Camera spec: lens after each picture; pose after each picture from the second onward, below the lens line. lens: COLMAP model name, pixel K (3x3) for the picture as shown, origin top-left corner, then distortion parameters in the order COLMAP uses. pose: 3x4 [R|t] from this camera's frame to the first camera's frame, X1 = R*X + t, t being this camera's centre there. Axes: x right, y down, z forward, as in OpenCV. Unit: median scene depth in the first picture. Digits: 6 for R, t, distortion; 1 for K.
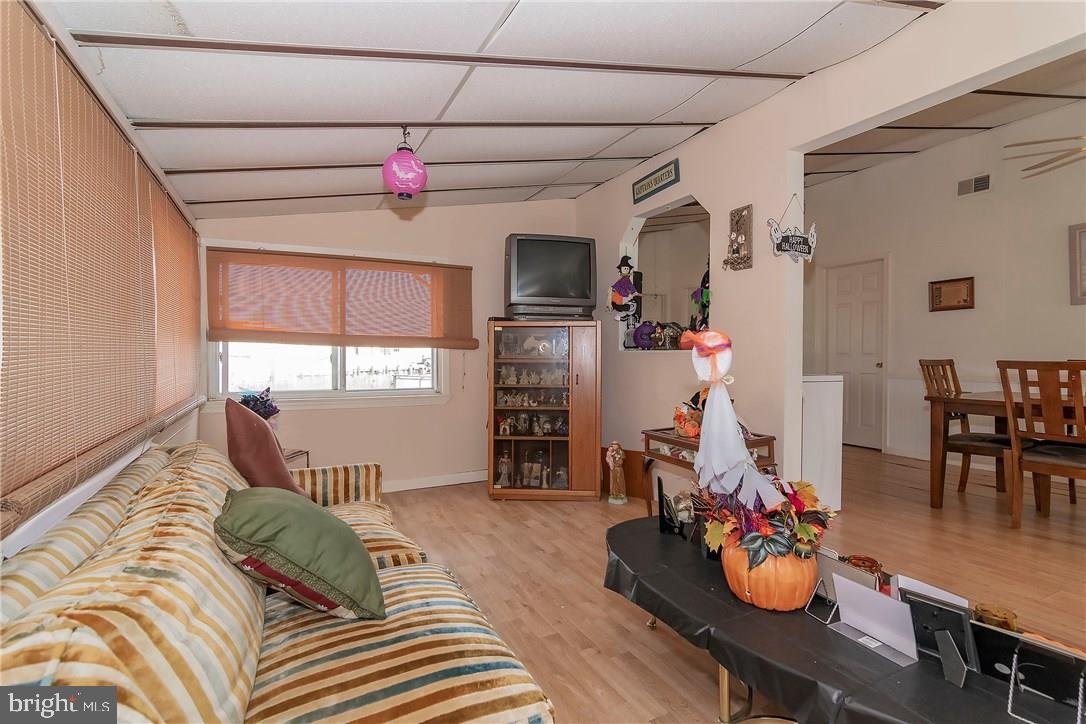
lens RADIAL K [[529.7, 0, 539.1], [0, 529.7, 357.3], [0, 0, 1]] dist [-0.000314, 0.000571]
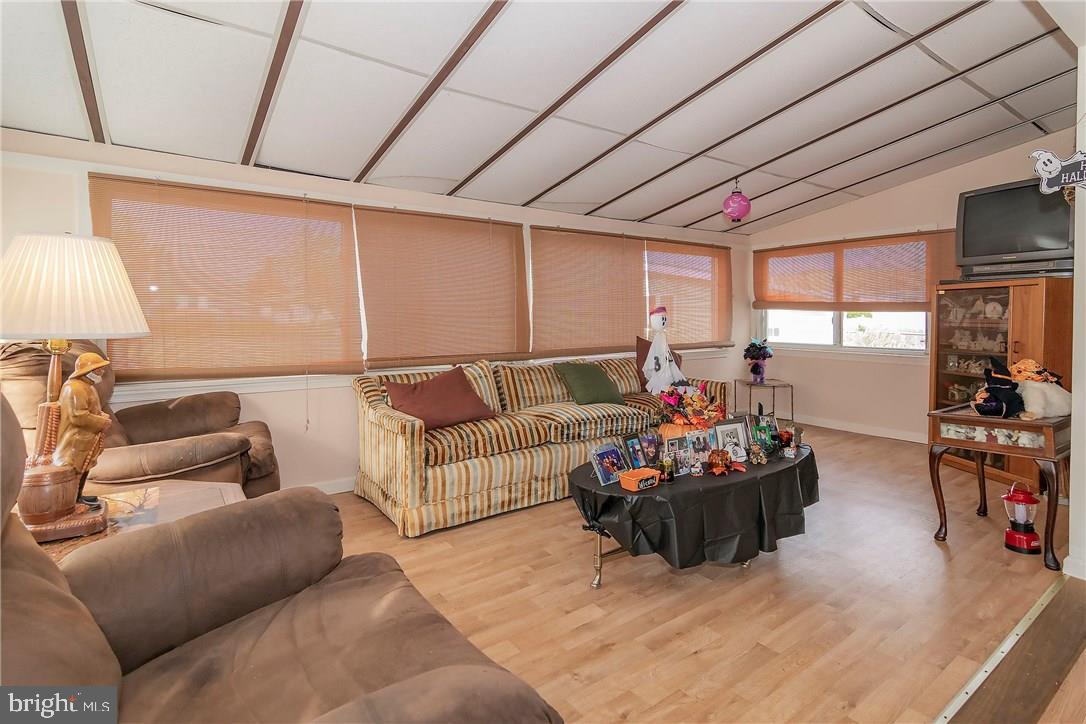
lens RADIAL K [[536.9, 0, 536.0], [0, 536.9, 321.4], [0, 0, 1]] dist [0.001171, 0.000236]
pose [[0.150977, 0.009853, -0.988488, 0.806813], [-0.007376, 0.999934, 0.008840, -0.002518], [0.988510, 0.005956, 0.151040, 0.088788]]
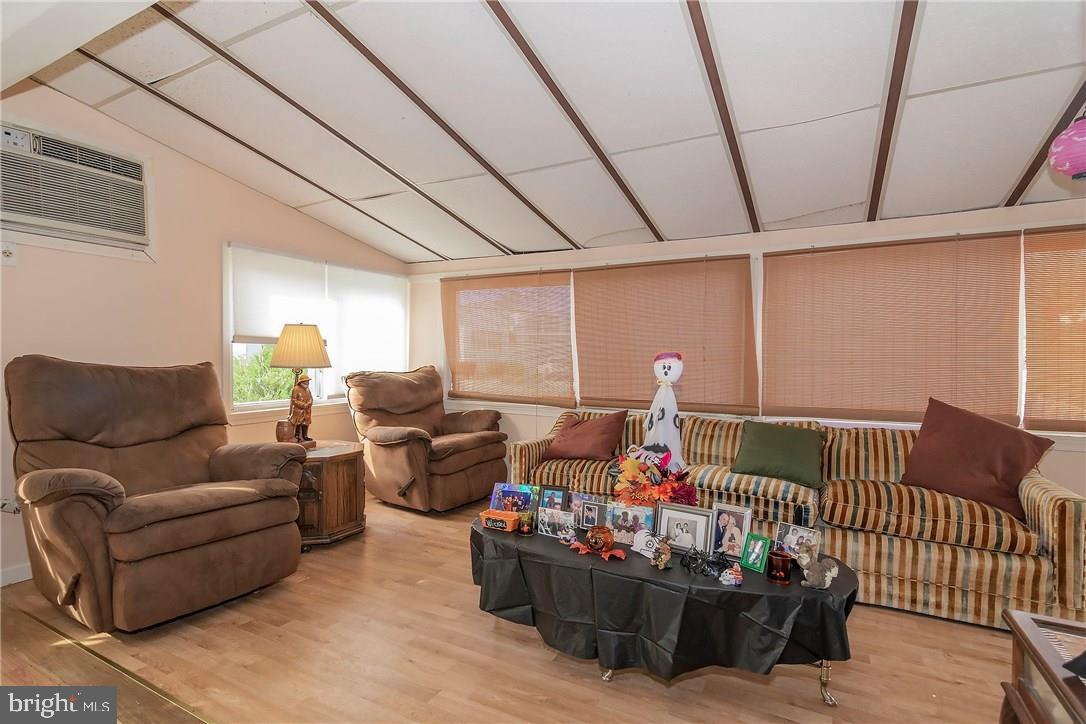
lens RADIAL K [[539.2, 0, 507.3], [0, 539.2, 366.4], [0, 0, 1]] dist [-0.000806, -0.000060]
pose [[-0.833214, 0.002129, -0.552947, 0.588325], [-0.013521, 0.999615, 0.024224, -0.014524], [0.552785, 0.027660, -0.832865, 0.762504]]
